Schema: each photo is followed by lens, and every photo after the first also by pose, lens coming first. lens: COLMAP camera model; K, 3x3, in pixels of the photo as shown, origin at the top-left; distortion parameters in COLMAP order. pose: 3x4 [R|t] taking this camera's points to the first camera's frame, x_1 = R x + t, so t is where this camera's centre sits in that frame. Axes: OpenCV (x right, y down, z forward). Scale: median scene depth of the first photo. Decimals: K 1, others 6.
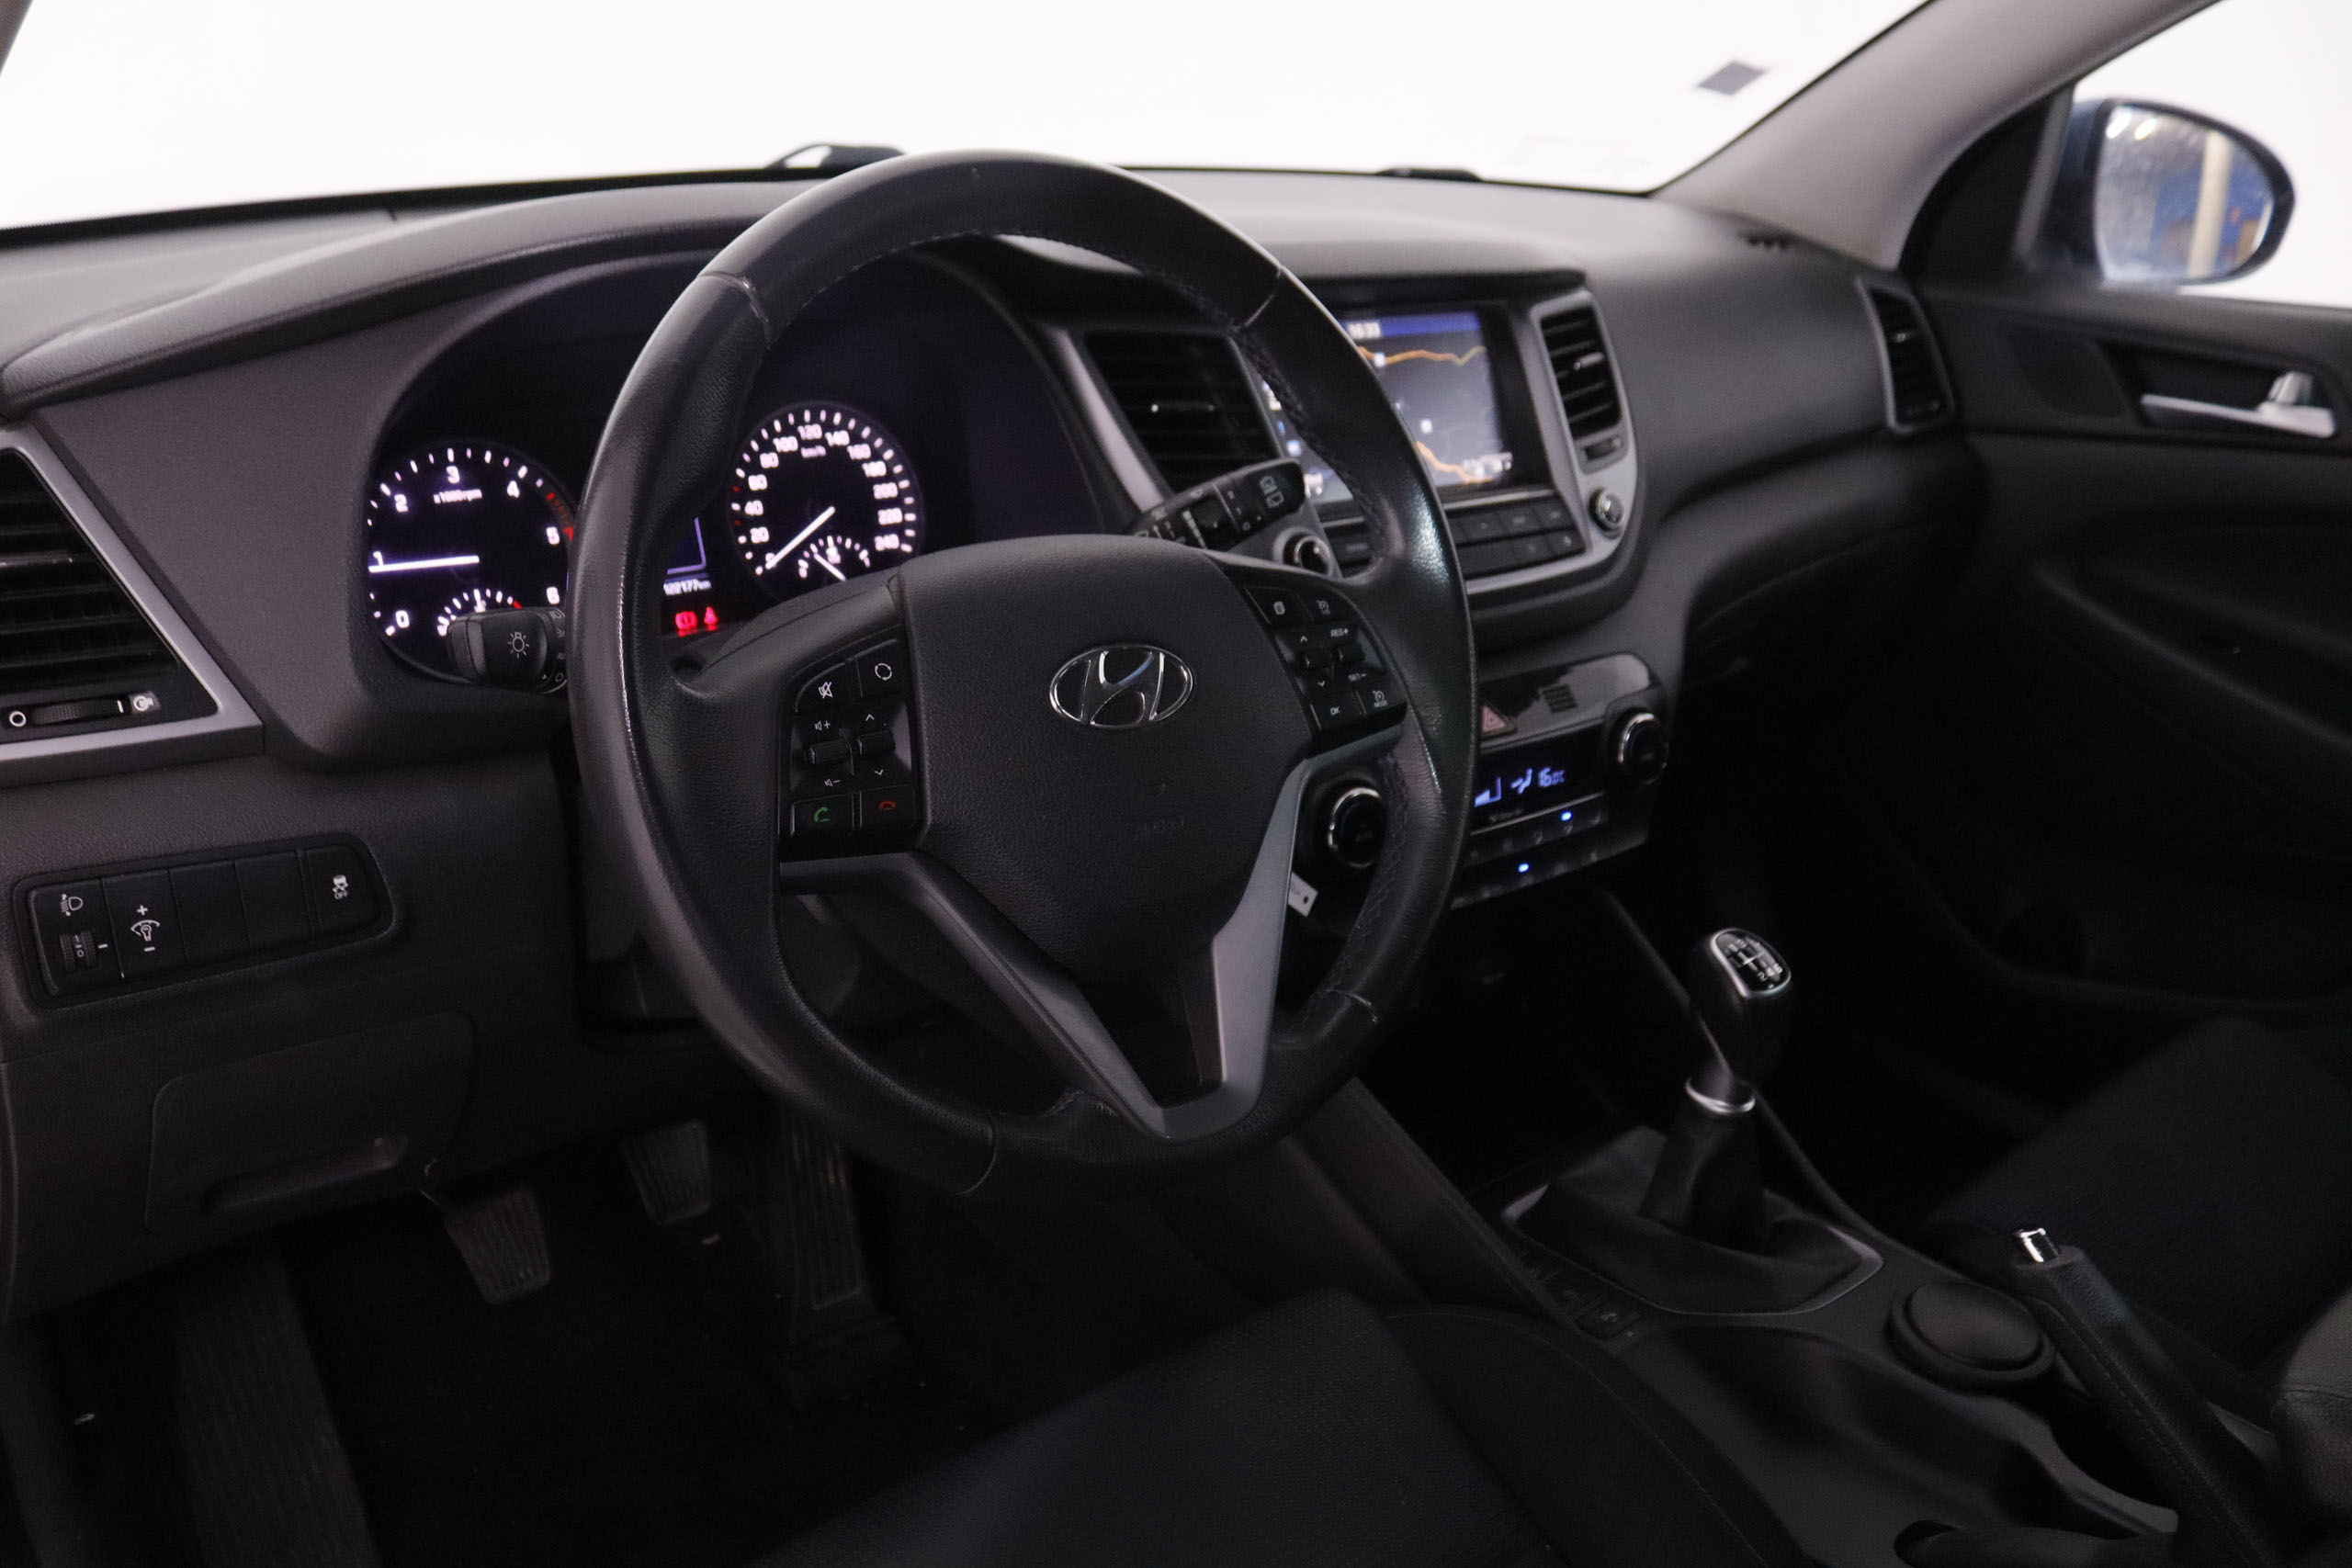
lens RADIAL K [[1914.3, 0, 1176.0], [0, 1914.3, 784.0], [0, 0, 1]] dist [-0.183339, 0.178985]
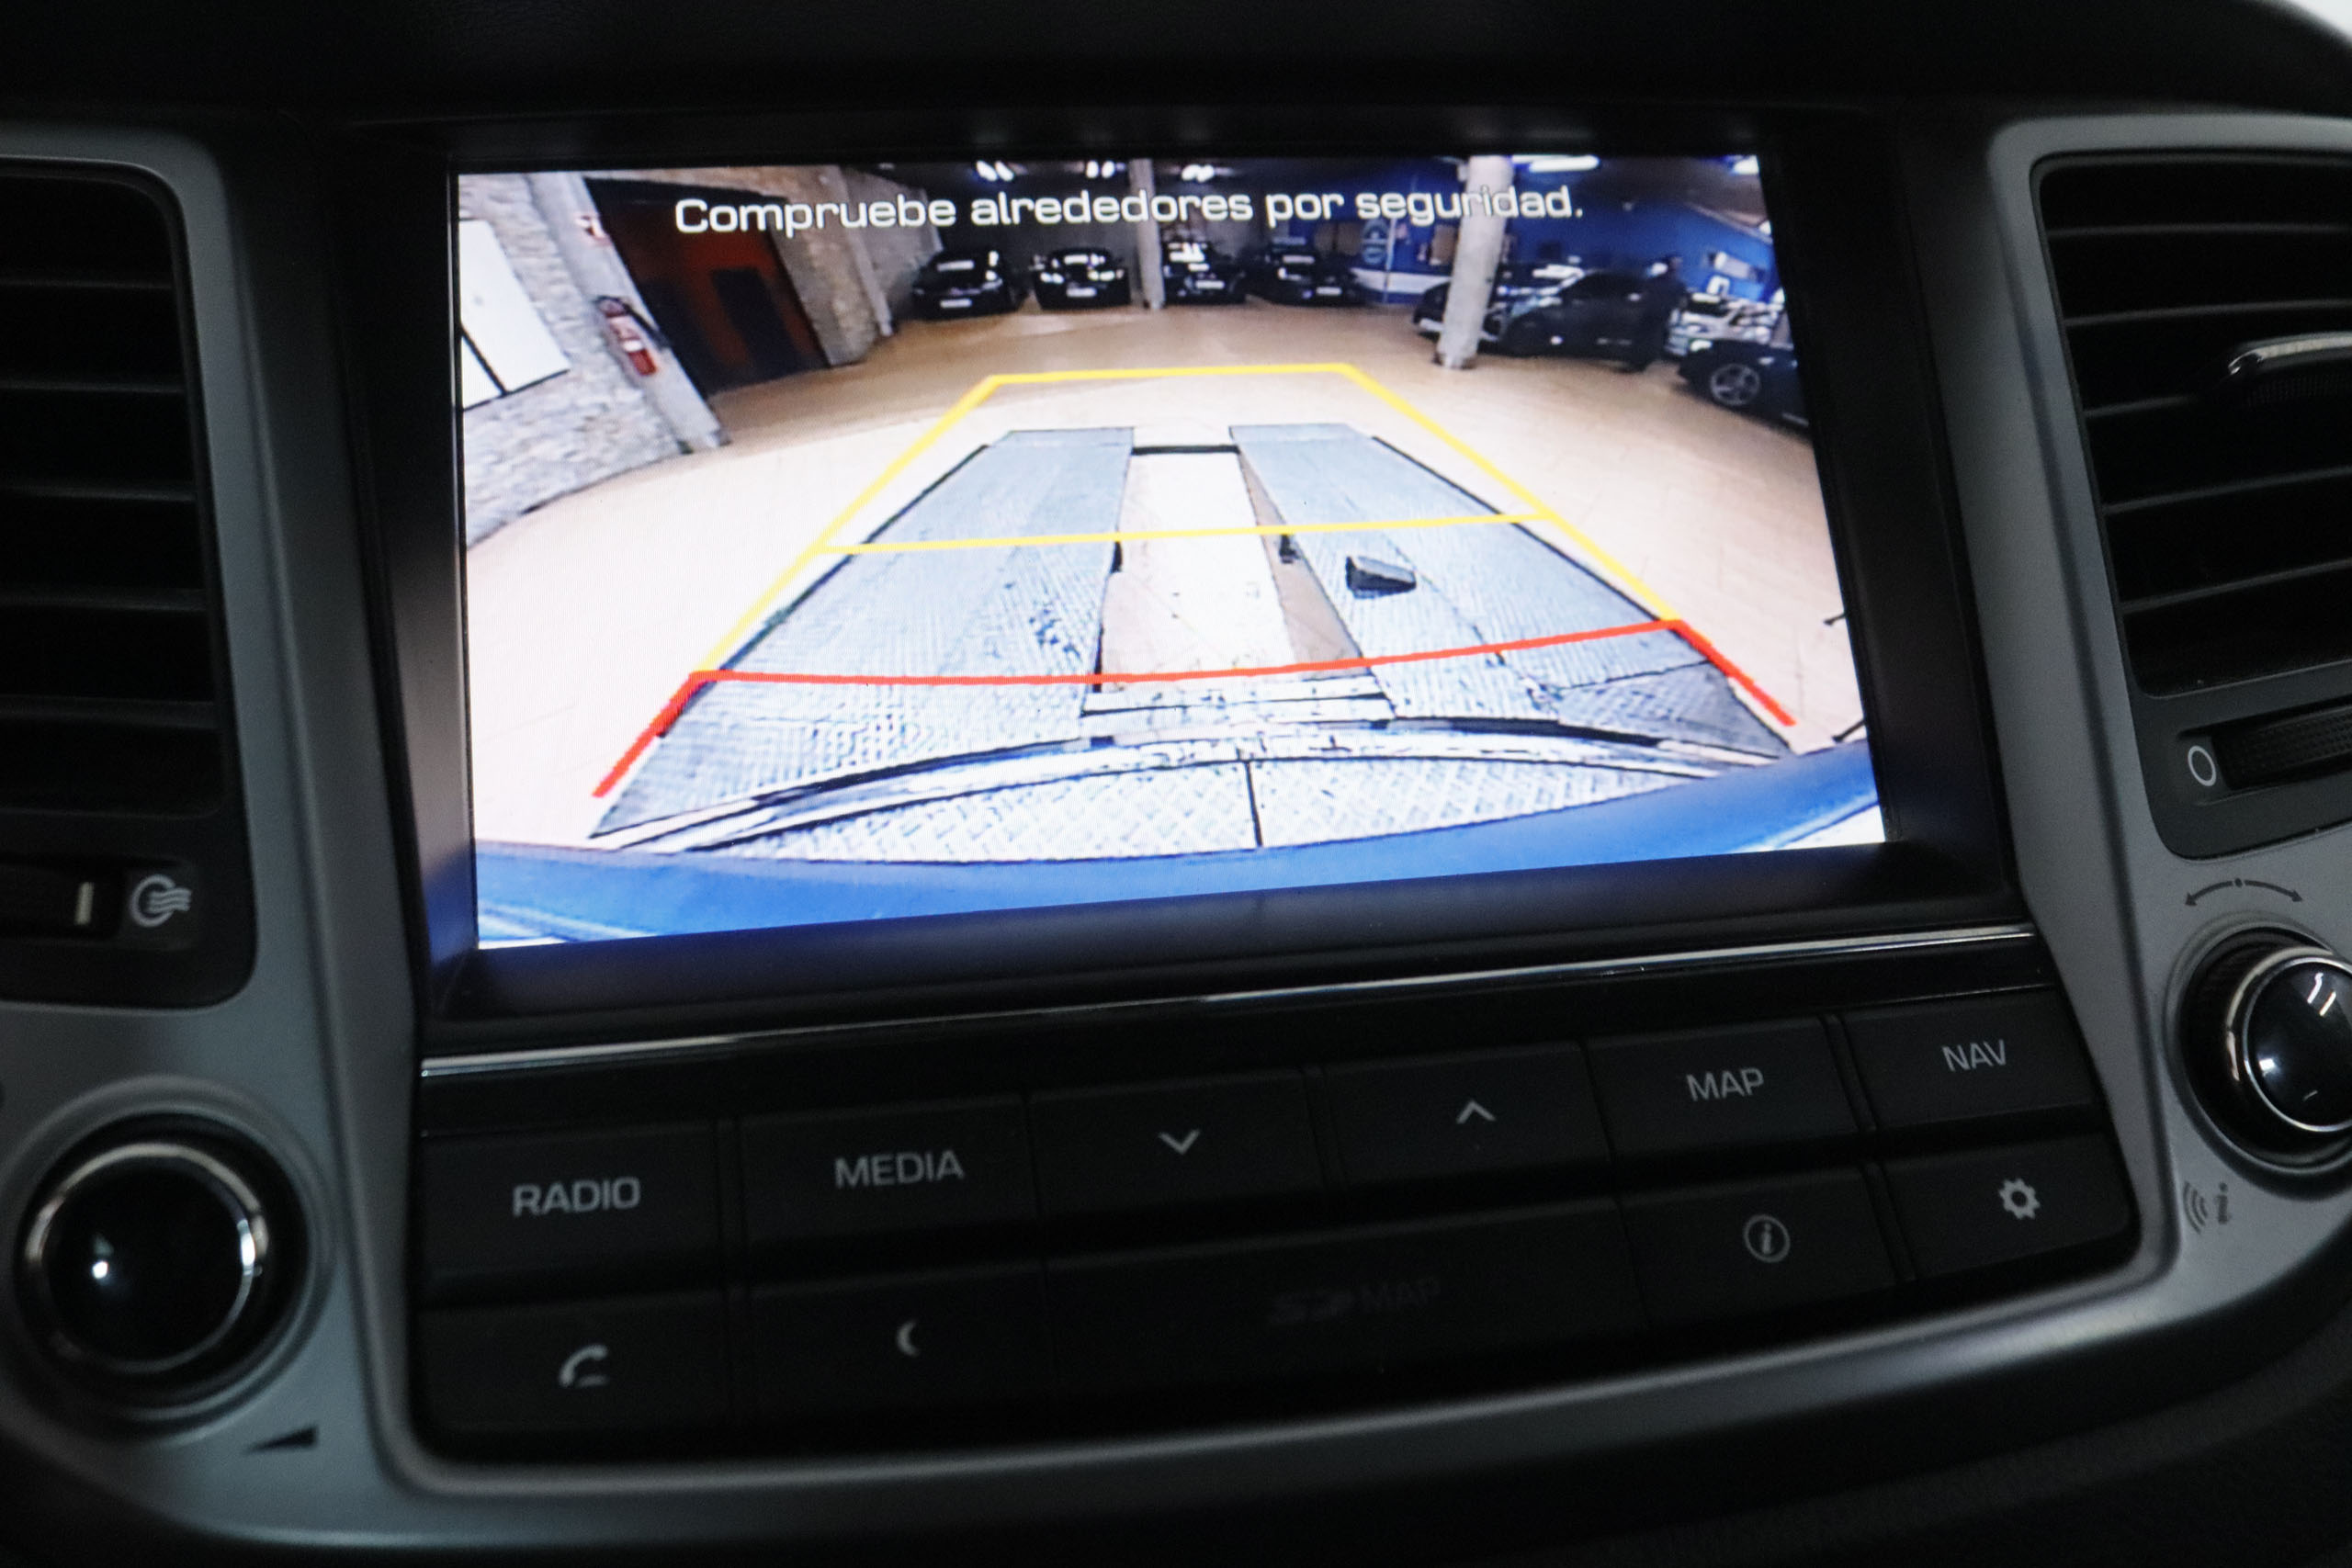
lens RADIAL K [[2214.1, 0, 1176.0], [0, 2214.1, 784.0], [0, 0, 1]] dist [-0.163232, 0.185062]
pose [[0.900036, 0.049016, -0.433050, 0.241578], [-0.110761, 0.986756, -0.118512, -0.145774], [0.421506, 0.154630, 0.893545, 0.821187]]
